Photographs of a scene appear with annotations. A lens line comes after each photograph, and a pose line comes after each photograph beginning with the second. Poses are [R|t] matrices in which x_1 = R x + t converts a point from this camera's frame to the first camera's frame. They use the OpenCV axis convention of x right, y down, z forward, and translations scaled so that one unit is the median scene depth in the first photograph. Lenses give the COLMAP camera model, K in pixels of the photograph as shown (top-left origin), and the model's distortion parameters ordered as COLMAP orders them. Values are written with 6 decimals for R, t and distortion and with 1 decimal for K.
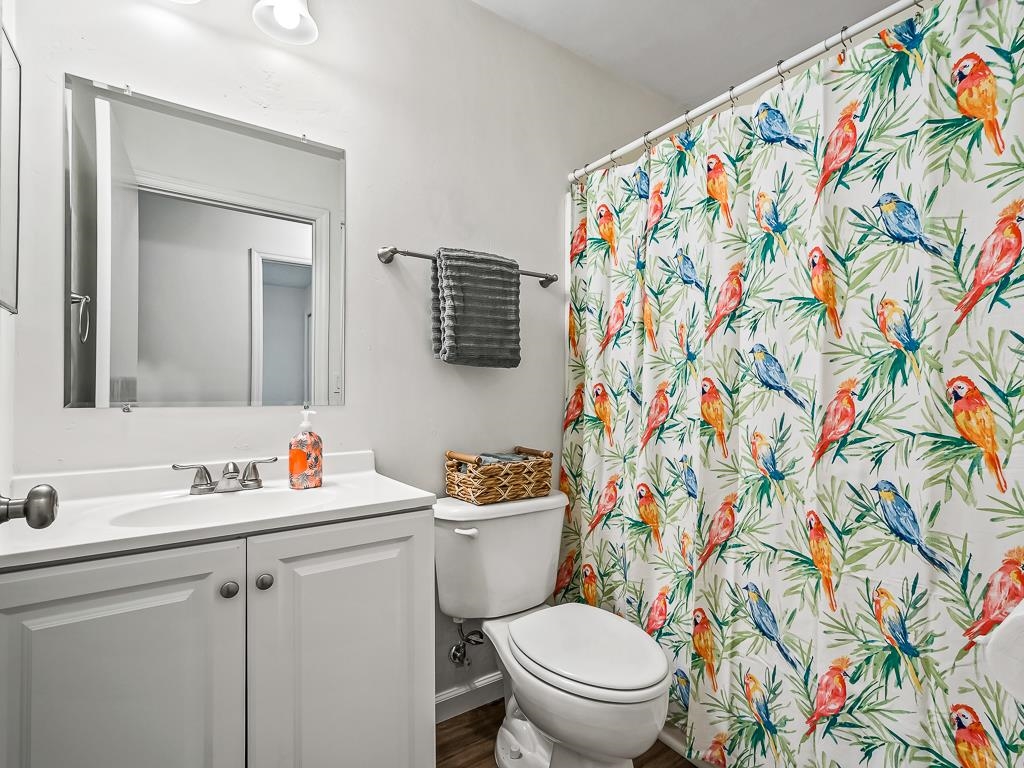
lens RADIAL K [[480.7, 0, 541.2], [0, 480.7, 387.5], [0, 0, 1]] dist [0.000846, -0.000033]
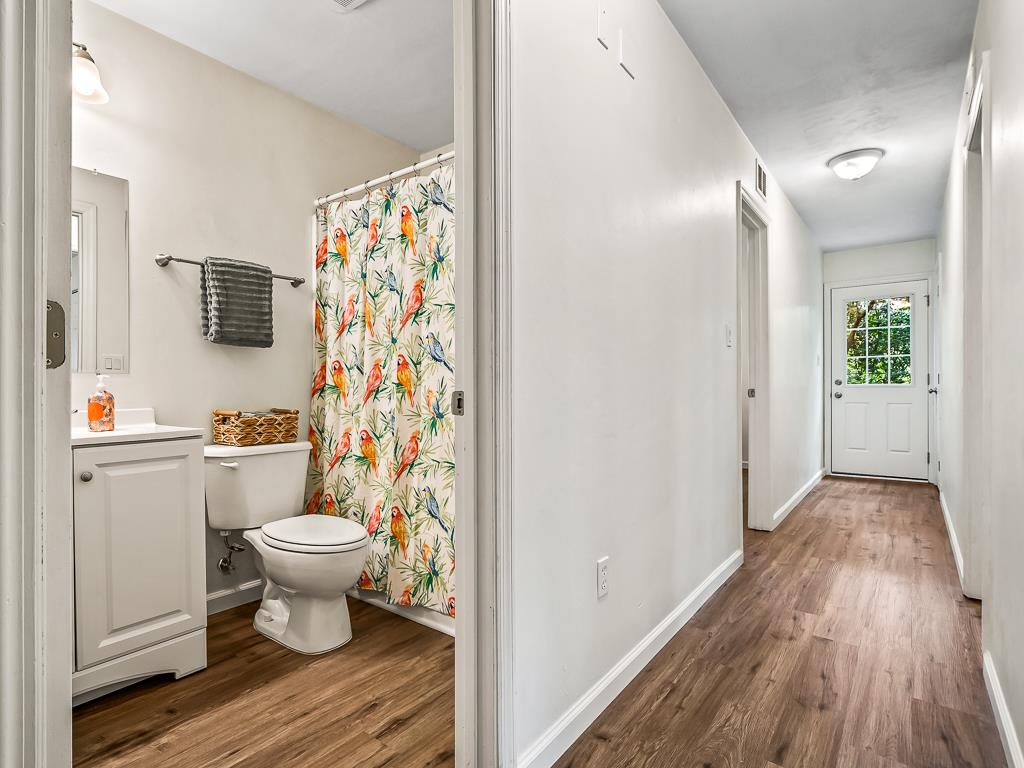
lens RADIAL K [[531.3, 0, 468.7], [0, 531.3, 387.6], [0, 0, 1]] dist [0.000701, 0.000697]
pose [[0.970391, -0.006775, 0.241443, 0.139718], [0.005092, 0.999958, 0.007591, 0.067455], [-0.241485, -0.006136, 0.970385, -0.628070]]
